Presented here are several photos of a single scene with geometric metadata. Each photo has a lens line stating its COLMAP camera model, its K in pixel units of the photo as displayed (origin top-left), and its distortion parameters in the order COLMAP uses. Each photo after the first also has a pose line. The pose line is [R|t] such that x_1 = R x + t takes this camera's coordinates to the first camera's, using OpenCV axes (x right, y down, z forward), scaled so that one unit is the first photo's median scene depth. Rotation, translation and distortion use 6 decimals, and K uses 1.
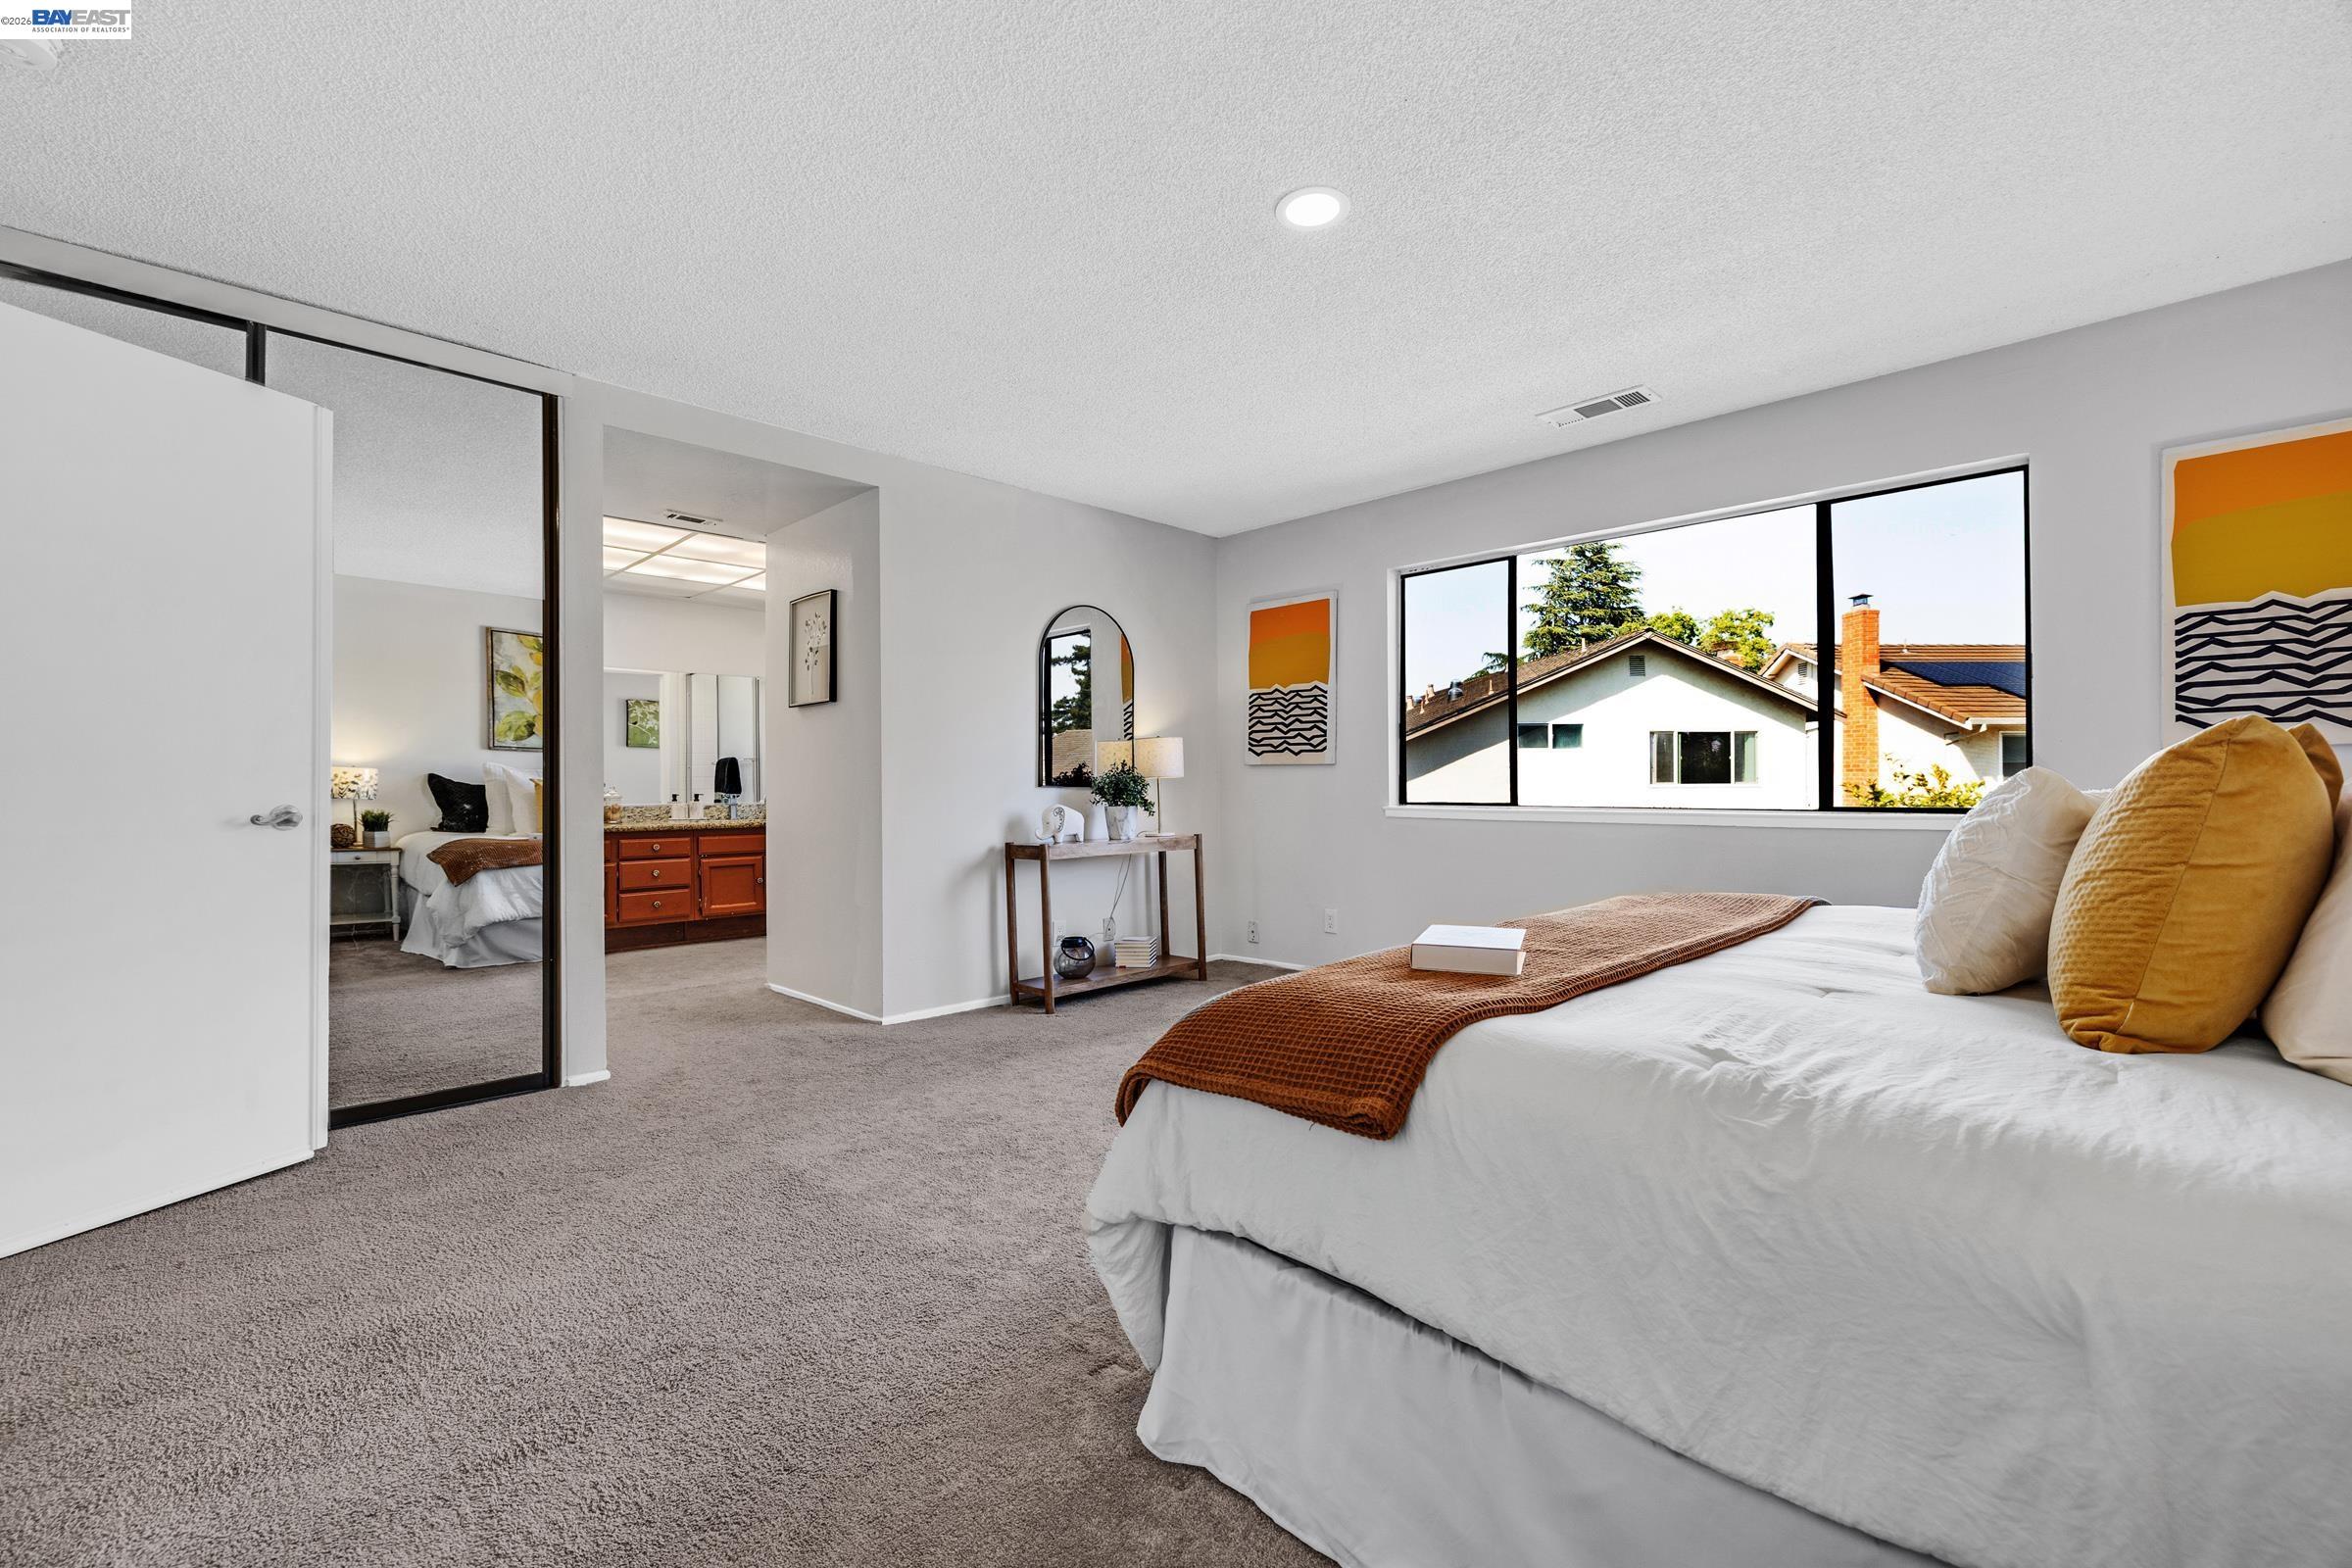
lens RADIAL K [[984.8, 0, 1176.7], [0, 984.8, 775.2], [0, 0, 1]] dist [-0.004009, 0.000265]
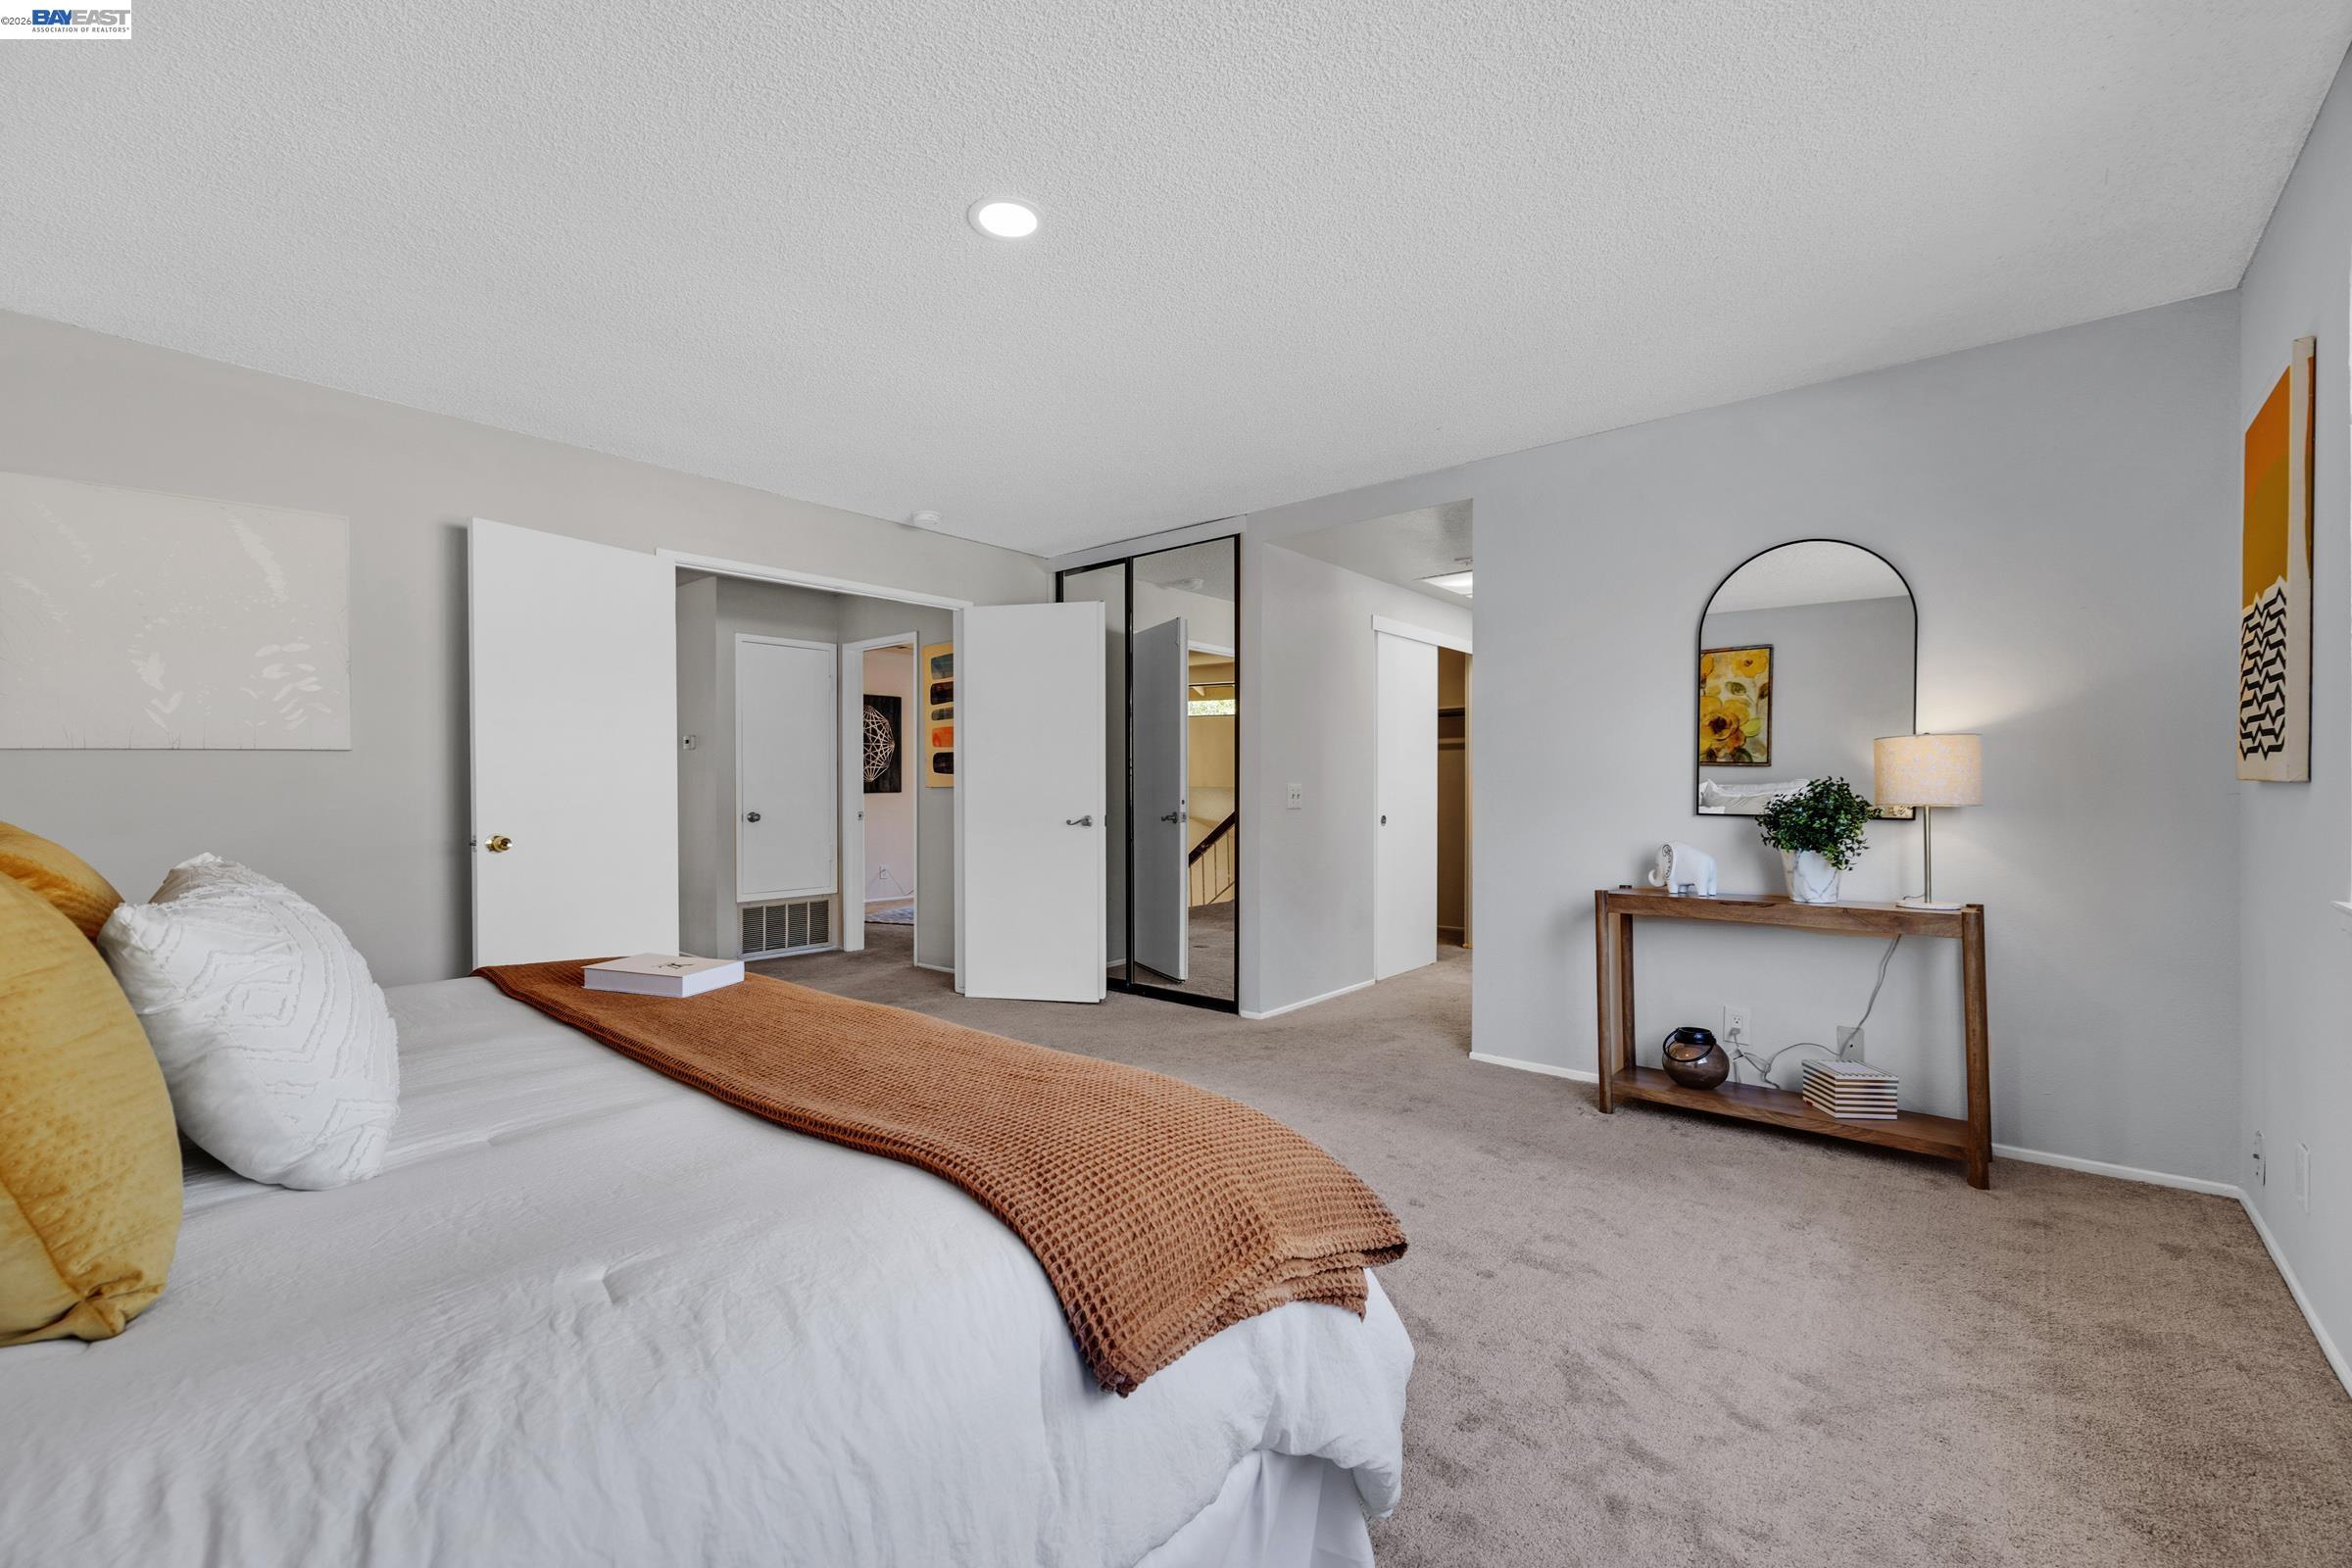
lens RADIAL K [[984.8, 0, 1178.2], [0, 984.8, 791.4], [0, 0, 1]] dist [-0.004009, 0.000265]
pose [[0.076657, 0.012734, -0.996976, 0.760851], [0.013388, 0.999815, 0.013800, -0.029080], [0.996968, -0.014405, 0.076473, 0.763963]]
